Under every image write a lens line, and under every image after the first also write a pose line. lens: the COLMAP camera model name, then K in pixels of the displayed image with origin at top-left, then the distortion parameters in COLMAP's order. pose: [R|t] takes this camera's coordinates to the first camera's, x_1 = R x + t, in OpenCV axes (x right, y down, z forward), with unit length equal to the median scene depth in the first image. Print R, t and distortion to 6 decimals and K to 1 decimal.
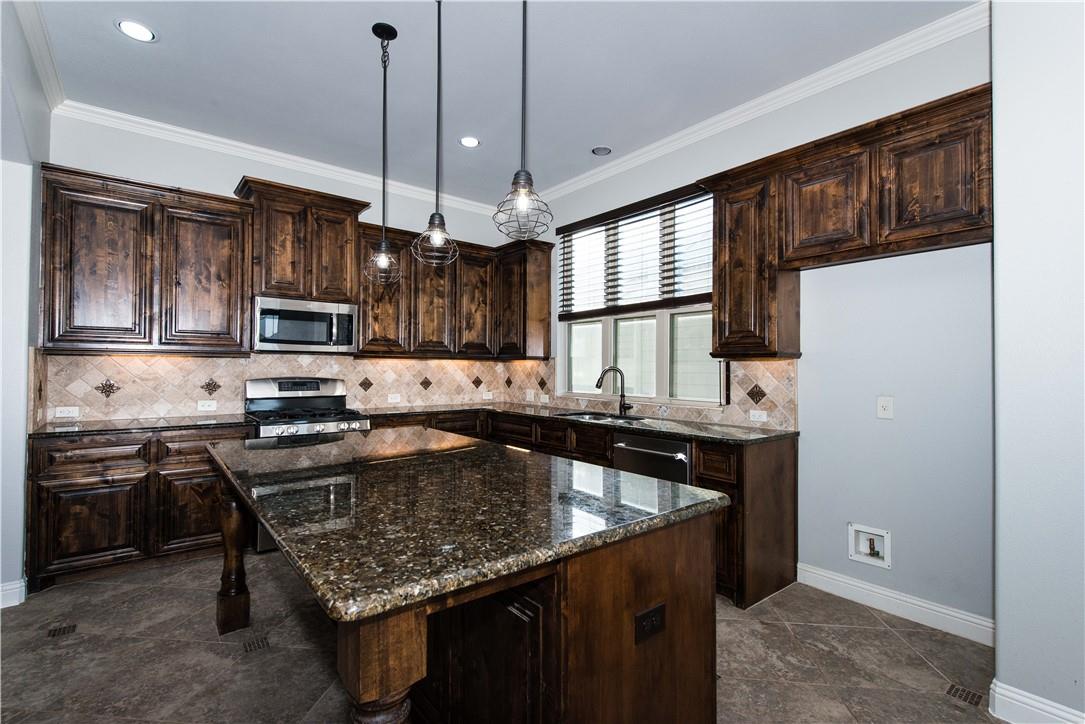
lens RADIAL K [[500.8, 0, 544.7], [0, 500.8, 361.0], [0, 0, 1]] dist [0.006101, -0.001648]
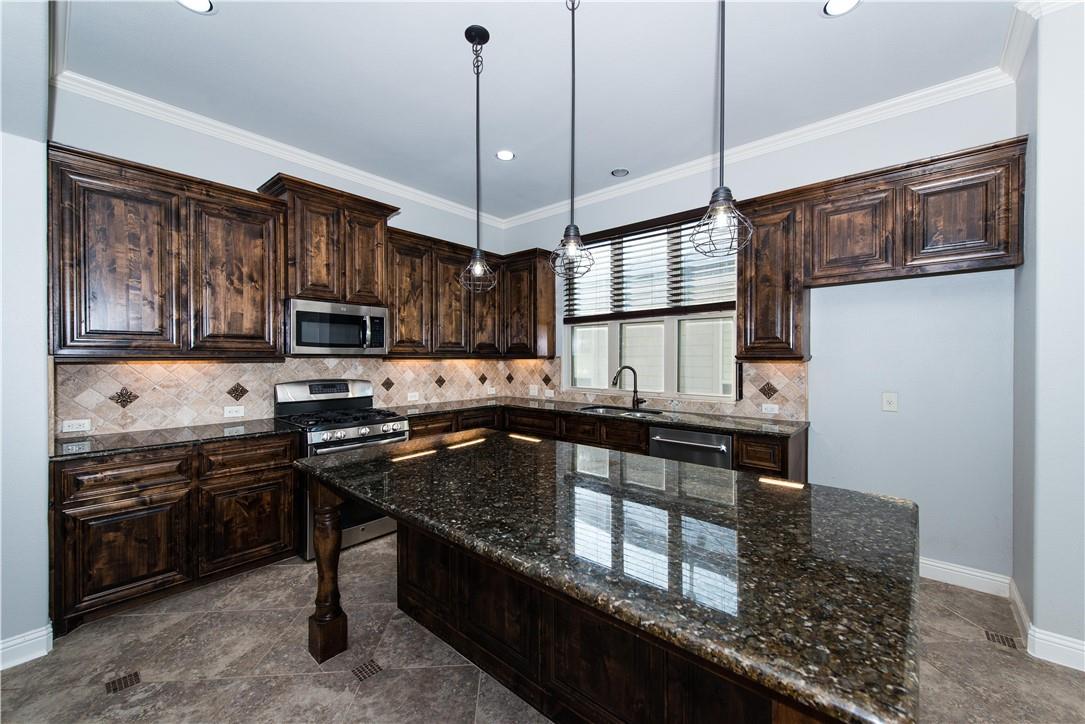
lens RADIAL K [[424.1, 0, 544.1], [0, 424.1, 360.9], [0, 0, 1]] dist [0.010262, -0.002726]
pose [[0.984257, -0.008227, 0.176549, -0.232435], [0.004283, 0.999733, 0.022709, -0.024141], [-0.176689, -0.021595, 0.984030, 0.094930]]
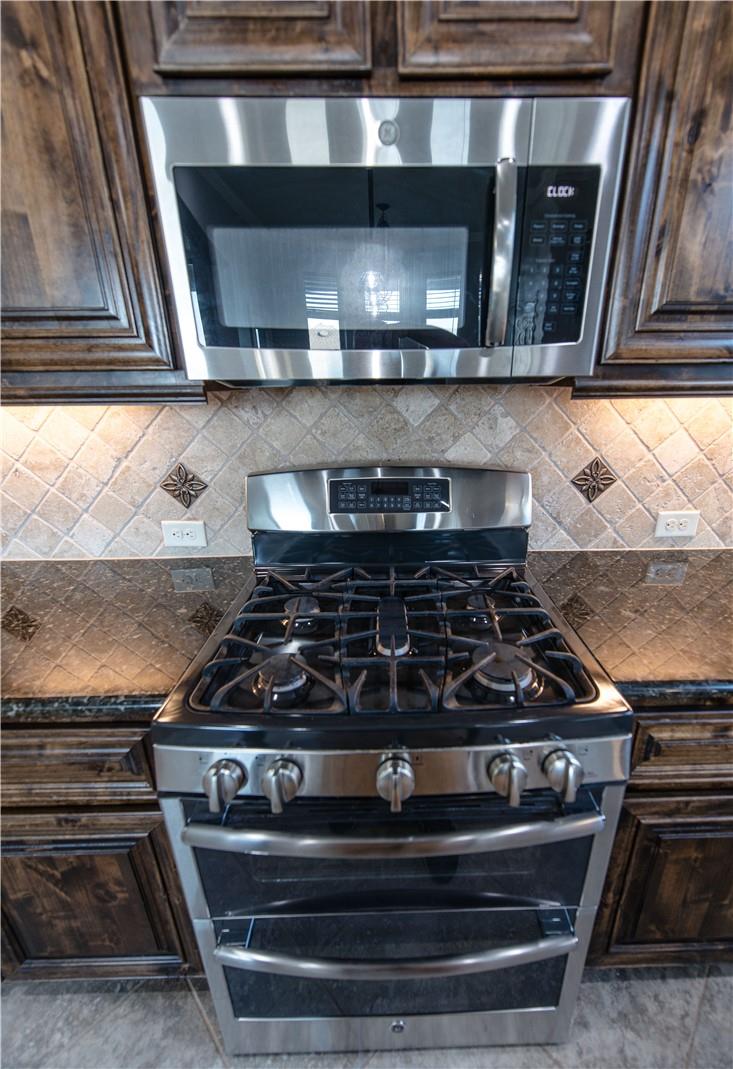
lens RADIAL K [[444.6, 0, 402.7], [0, 444.6, 544.7], [0, 0, 1]] dist [0.000409, 0.000242]
pose [[0.795278, 0.194967, -0.574039, -0.341788], [0.022776, 0.936599, 0.349662, -0.019625], [0.605817, -0.291152, 0.740416, 0.849039]]
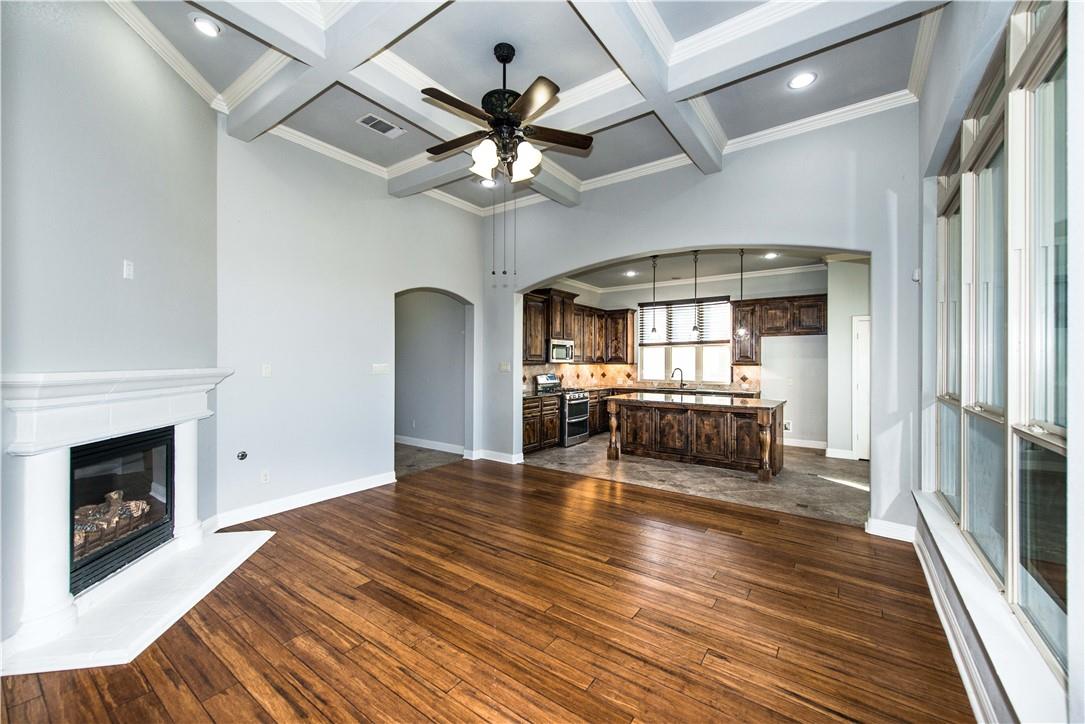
lens RADIAL K [[424.1, 0, 539.4], [0, 424.1, 359.8], [0, 0, 1]] dist [0.010262, -0.002726]
pose [[0.966209, -0.003536, 0.257737, -1.090606], [0.000720, 0.999939, 0.011020, -0.053756], [-0.257760, -0.010463, 0.966152, -0.835771]]
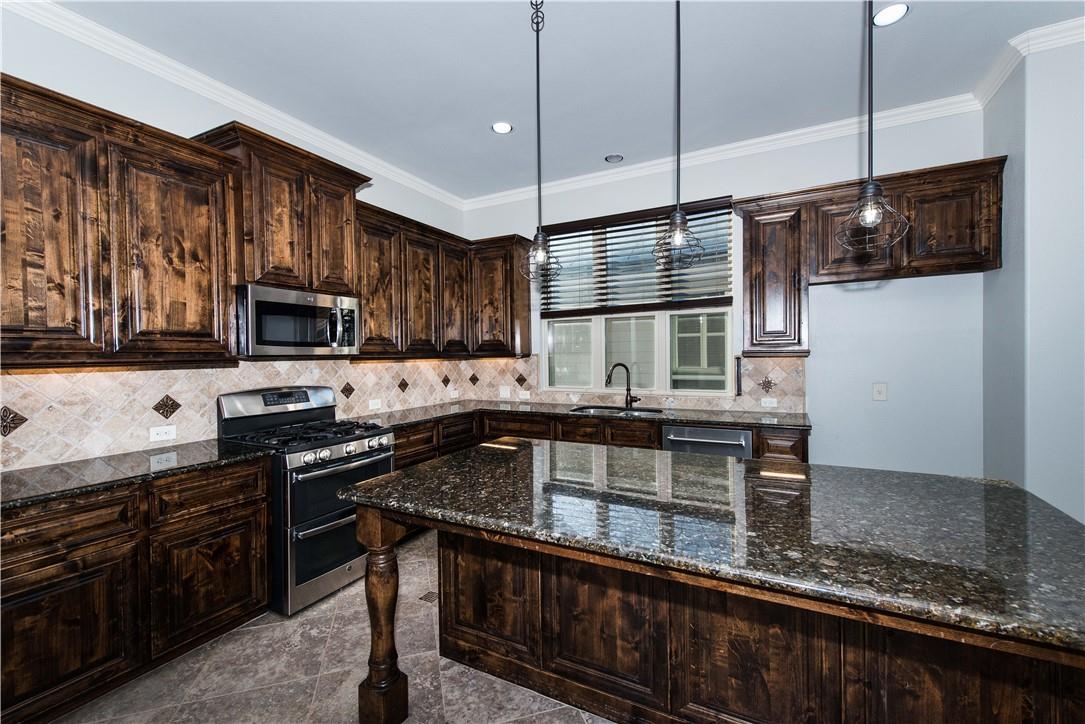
lens RADIAL K [[456.6, 0, 544.5], [0, 456.6, 360.9], [0, 0, 1]] dist [0.010944, -0.001837]
pose [[0.916550, -0.025512, 0.399105, -0.431695], [0.014638, 0.999435, 0.030271, -0.027442], [-0.399652, -0.021903, 0.916405, 0.176921]]
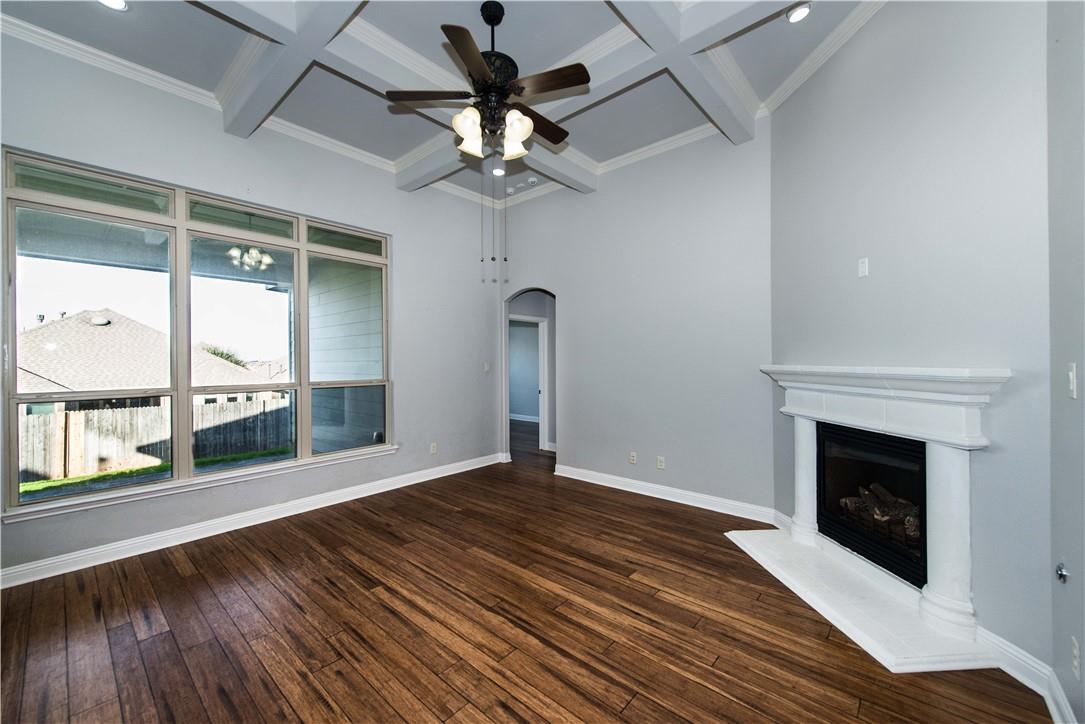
lens RADIAL K [[424.1, 0, 544.2], [0, 424.1, 366.2], [0, 0, 1]] dist [0.010262, -0.002726]
pose [[-0.984575, -0.000290, -0.174961, -0.909332], [-0.000634, 0.999998, 0.001909, -0.031632], [0.174960, 0.001990, -0.984574, 0.647111]]
